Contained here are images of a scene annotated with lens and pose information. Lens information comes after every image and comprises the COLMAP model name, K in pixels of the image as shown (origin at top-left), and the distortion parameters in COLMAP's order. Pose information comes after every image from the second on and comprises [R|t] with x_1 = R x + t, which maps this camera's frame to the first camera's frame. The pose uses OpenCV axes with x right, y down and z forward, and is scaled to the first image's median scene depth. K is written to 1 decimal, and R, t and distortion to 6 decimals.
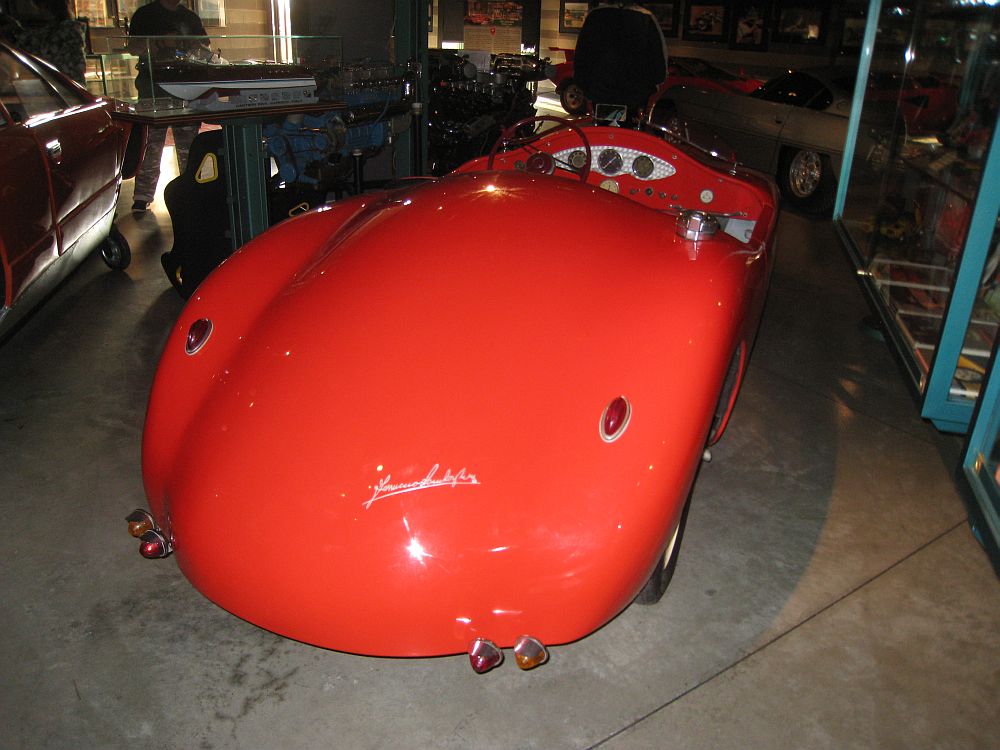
lens RADIAL K [[810.3, 0, 493.4], [0, 810.3, 411.0], [0, 0, 1]] dist [-0.149691, 0.091632]
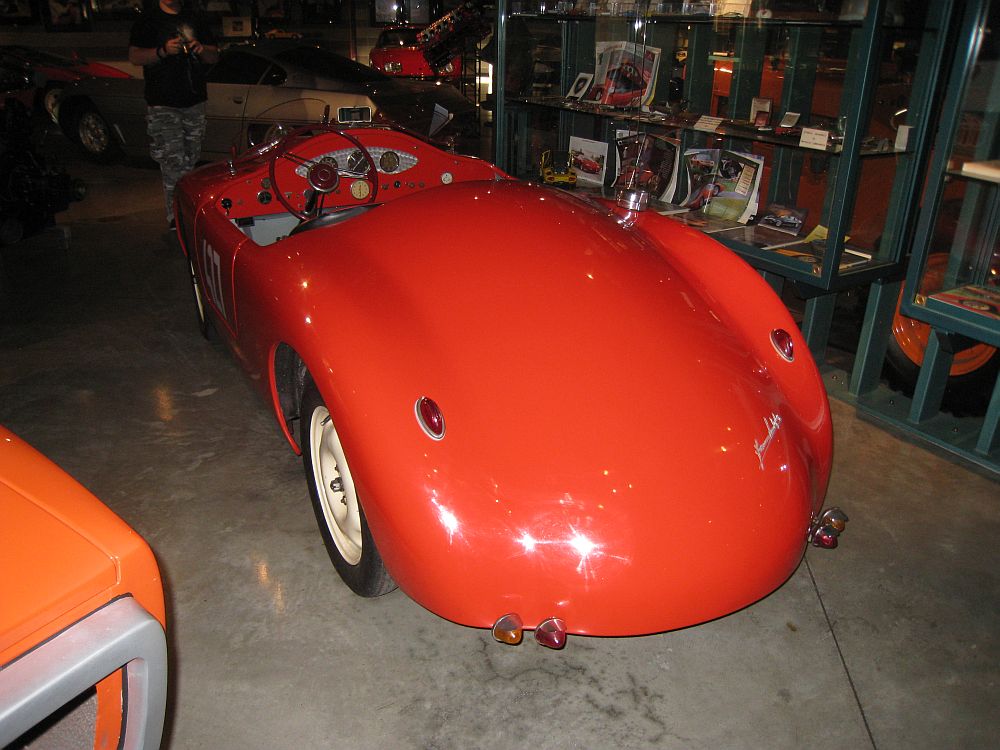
lens RADIAL K [[810.3, 0, 493.4], [0, 810.3, 411.0], [0, 0, 1]] dist [-0.149691, 0.091632]
pose [[0.650254, -0.354173, 0.672110, -0.536495], [0.329389, 0.928640, 0.170676, -0.134111], [-0.684597, 0.110403, 0.720512, 0.184005]]
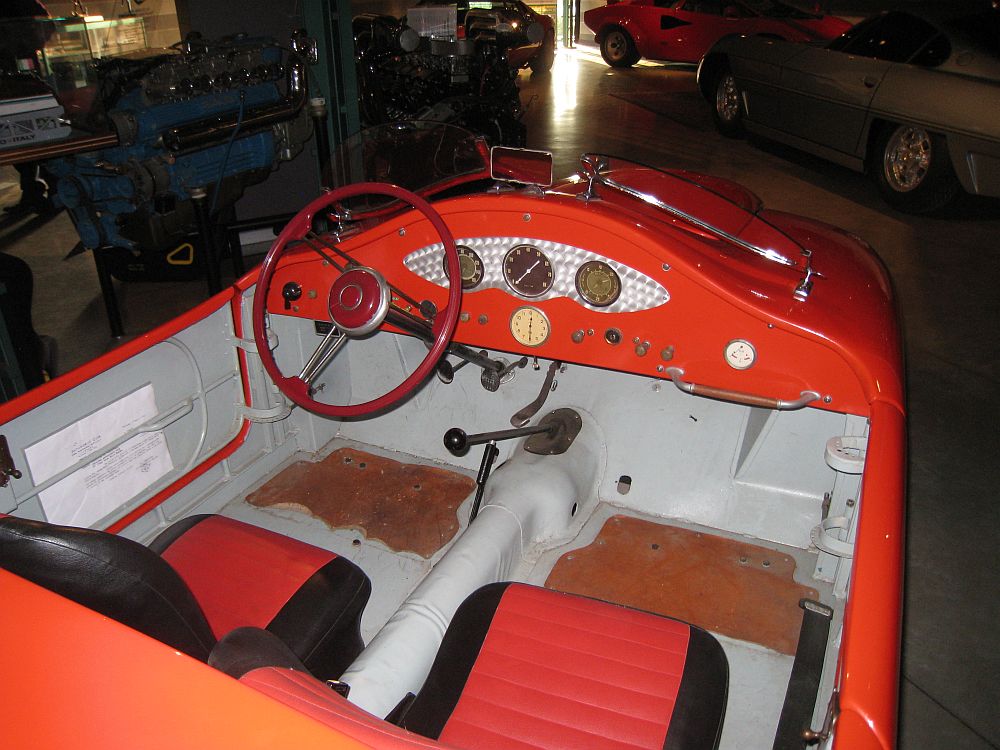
lens RADIAL K [[810.3, 0, 493.4], [0, 810.3, 411.0], [0, 0, 1]] dist [-0.149691, 0.091632]
pose [[0.996408, -0.010588, -0.084020, 0.164351], [0.015920, 0.997883, 0.063057, -0.260886], [0.083174, -0.064168, 0.994467, 0.529545]]
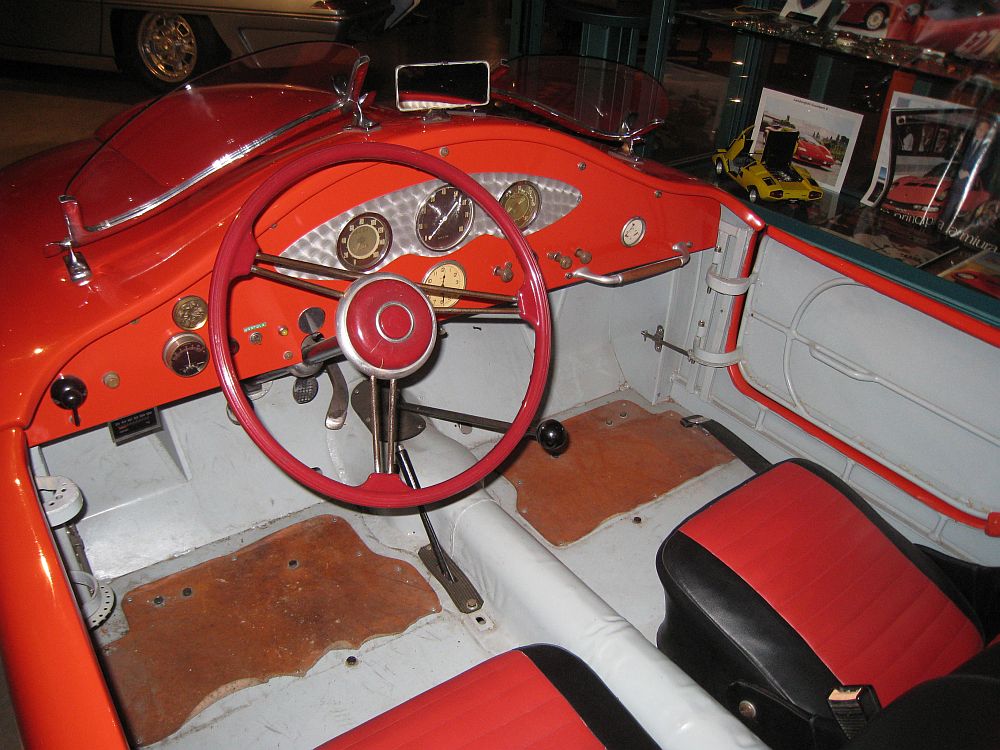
lens RADIAL K [[810.3, 0, 493.4], [0, 810.3, 411.0], [0, 0, 1]] dist [-0.149691, 0.091632]
pose [[0.552450, -0.475067, 0.684916, -0.134246], [0.321326, 0.879559, 0.350894, -0.355982], [-0.769122, 0.026230, 0.638564, 0.749640]]
